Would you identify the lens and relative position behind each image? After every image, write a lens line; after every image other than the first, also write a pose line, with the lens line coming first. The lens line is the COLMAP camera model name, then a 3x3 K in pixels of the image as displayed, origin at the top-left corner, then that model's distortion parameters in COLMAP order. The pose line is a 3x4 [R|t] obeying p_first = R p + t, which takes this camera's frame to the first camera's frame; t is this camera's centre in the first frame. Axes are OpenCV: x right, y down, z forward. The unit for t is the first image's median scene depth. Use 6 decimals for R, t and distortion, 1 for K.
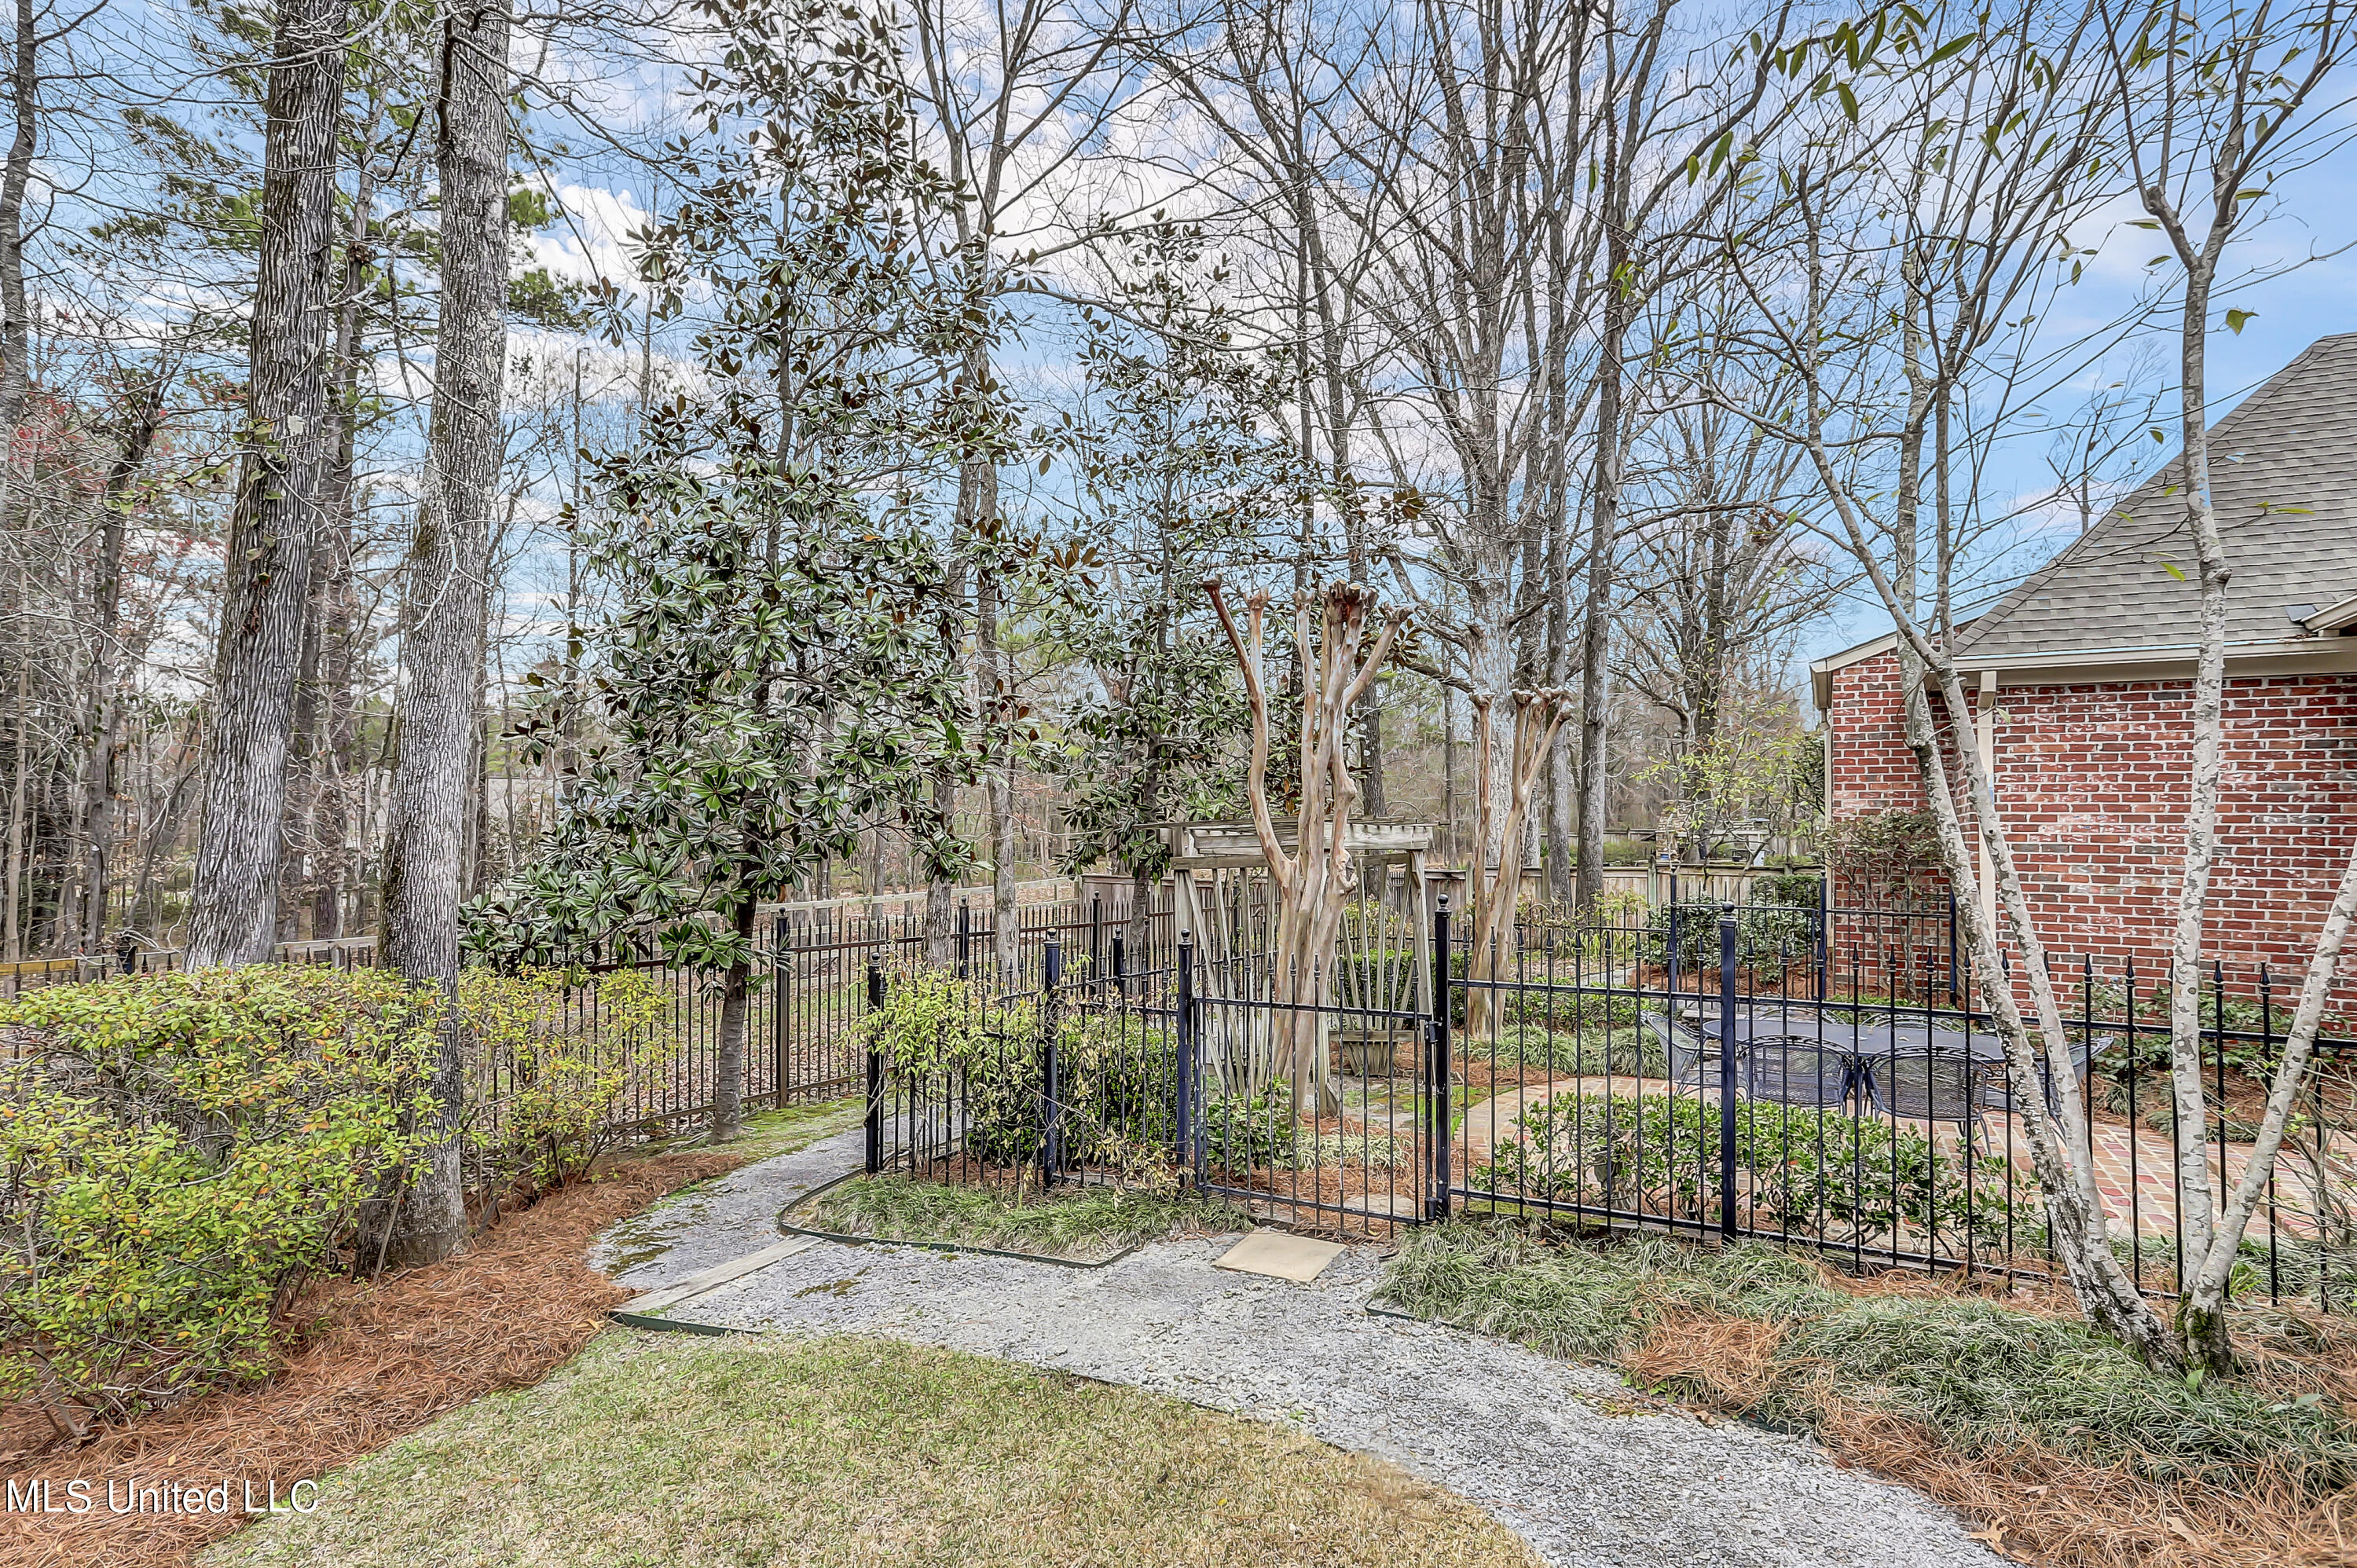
lens RADIAL K [[1213.7, 0, 1178.1], [0, 1213.7, 834.2], [0, 0, 1]] dist [-0.075694, 0.054518]
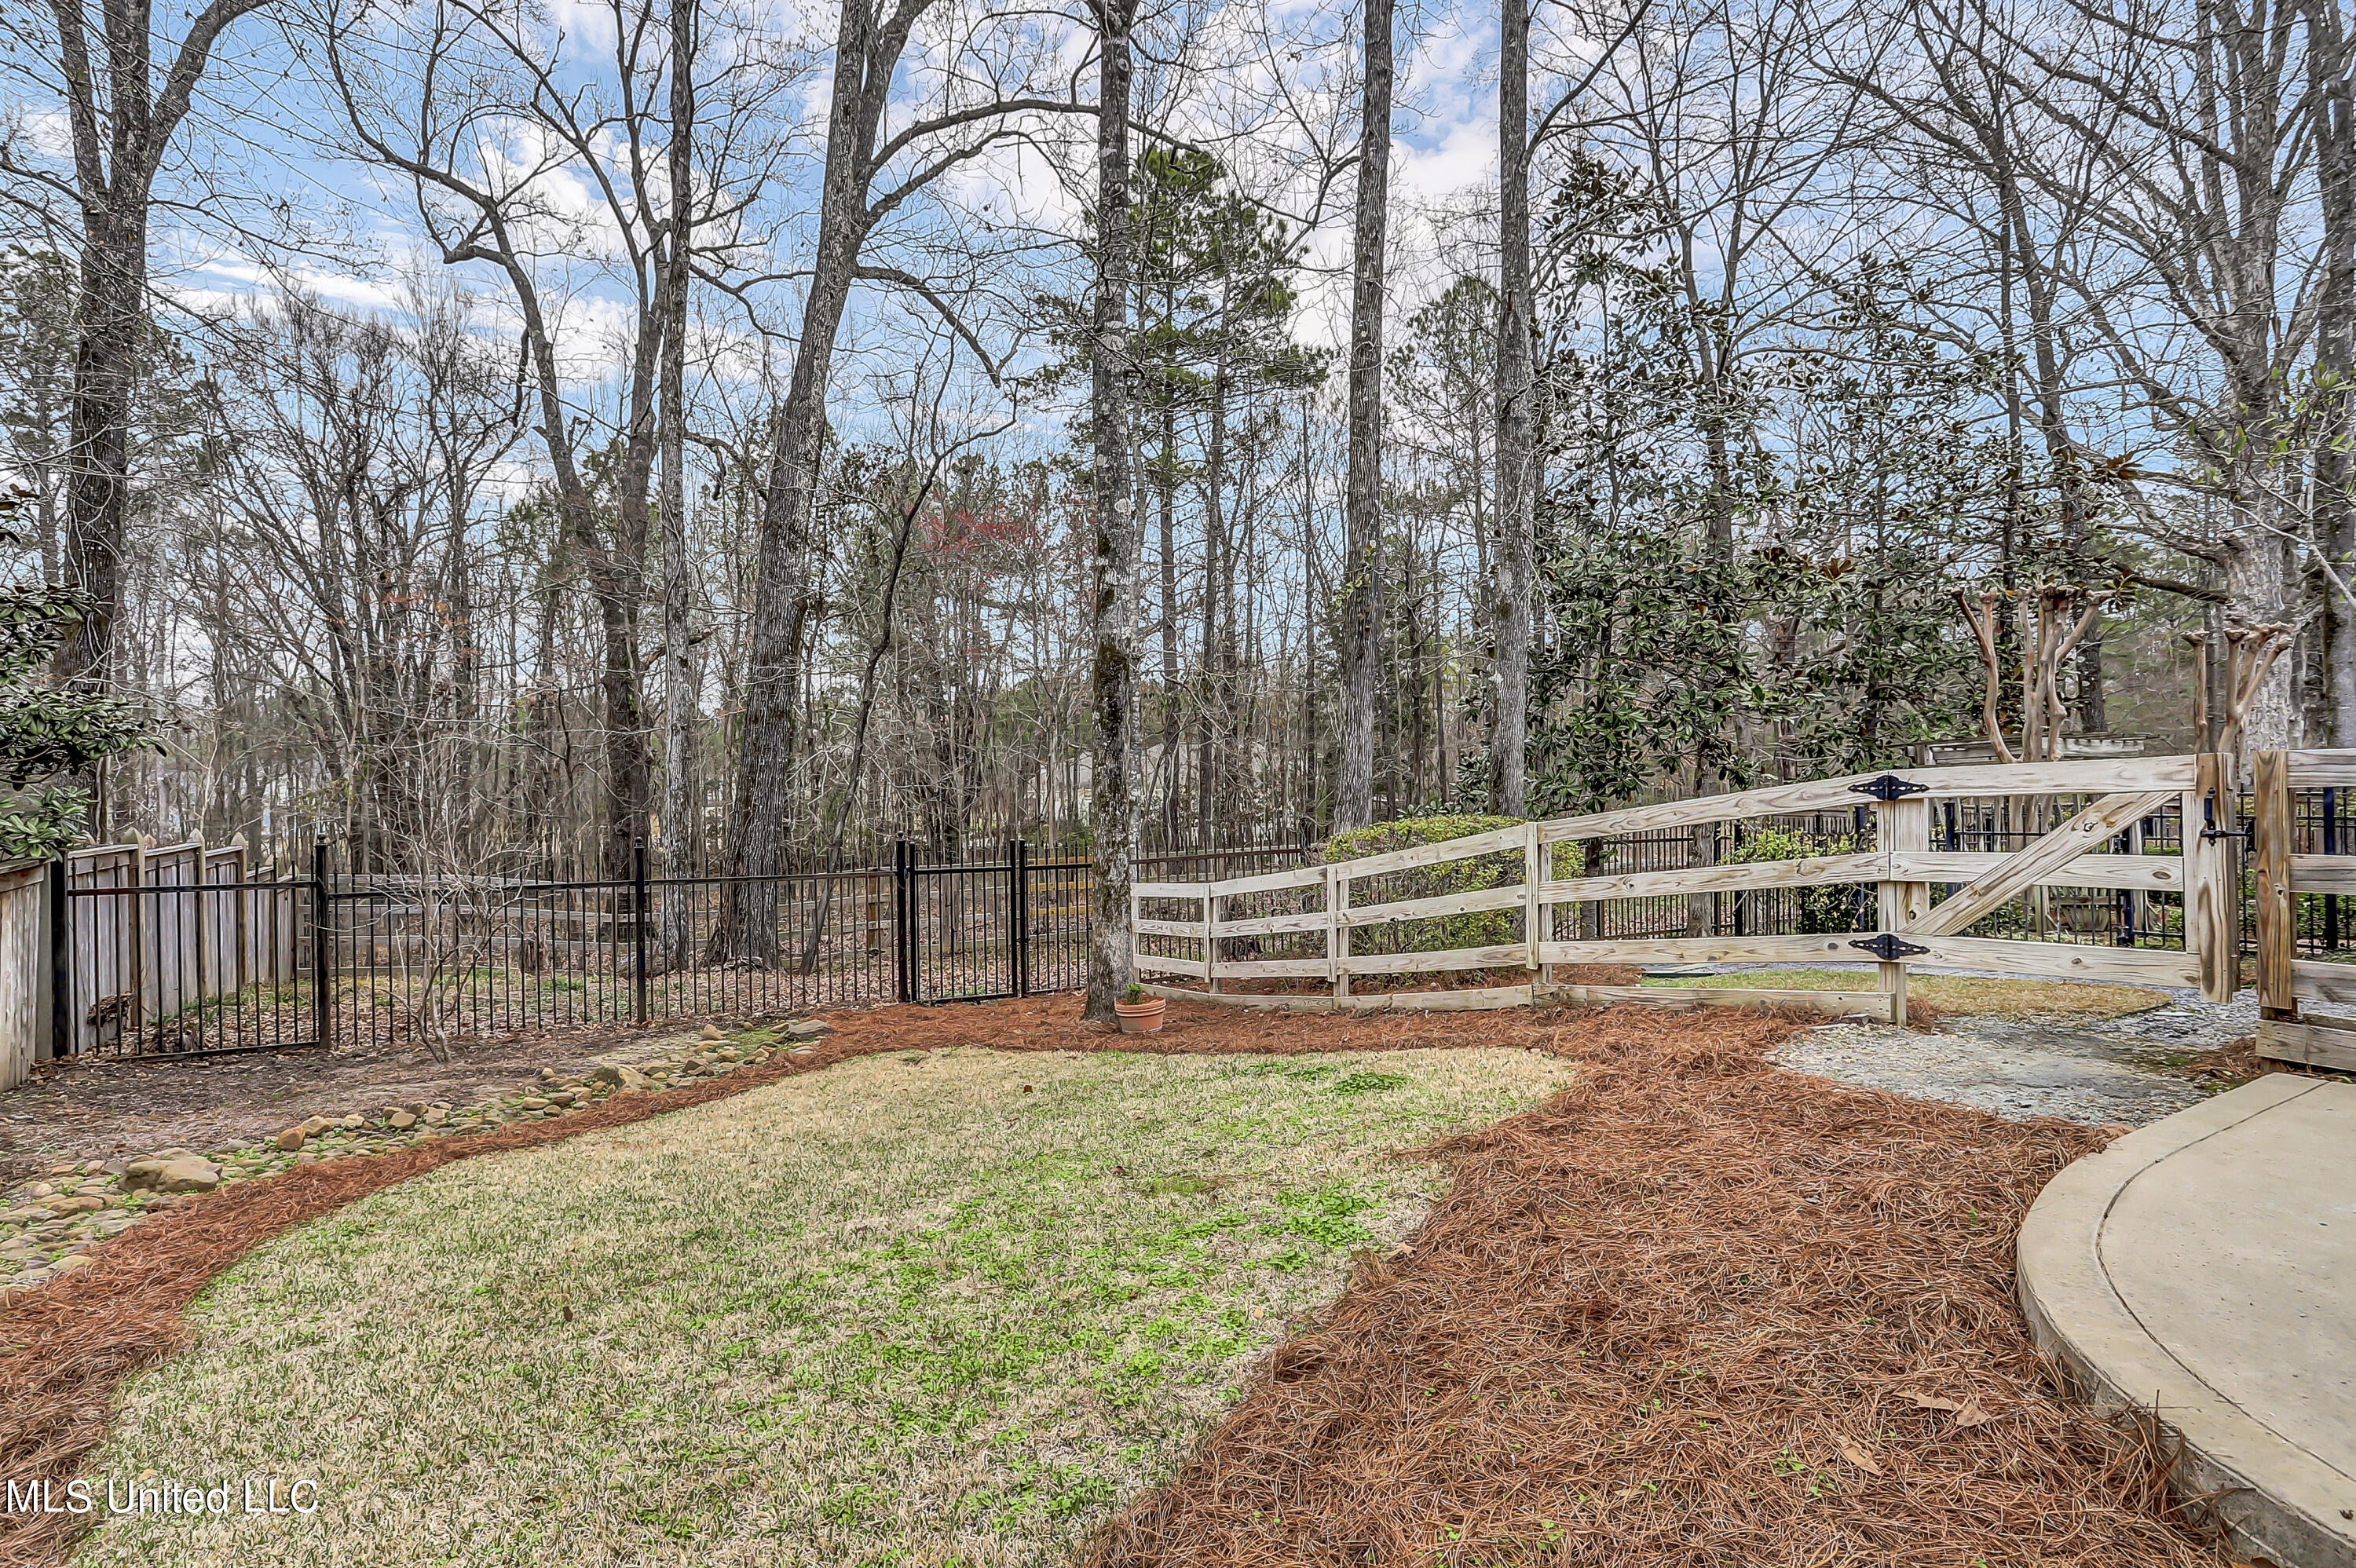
lens RADIAL K [[1163.3, 0, 1178.0], [0, 1163.3, 784.0], [0, 0, 1]] dist [-0.026956, 0.016420]
pose [[0.868109, -0.014939, -0.496149, -0.051112], [0.014160, 0.999886, -0.005331, 0.021491], [0.496172, -0.002398, 0.868221, -0.389691]]
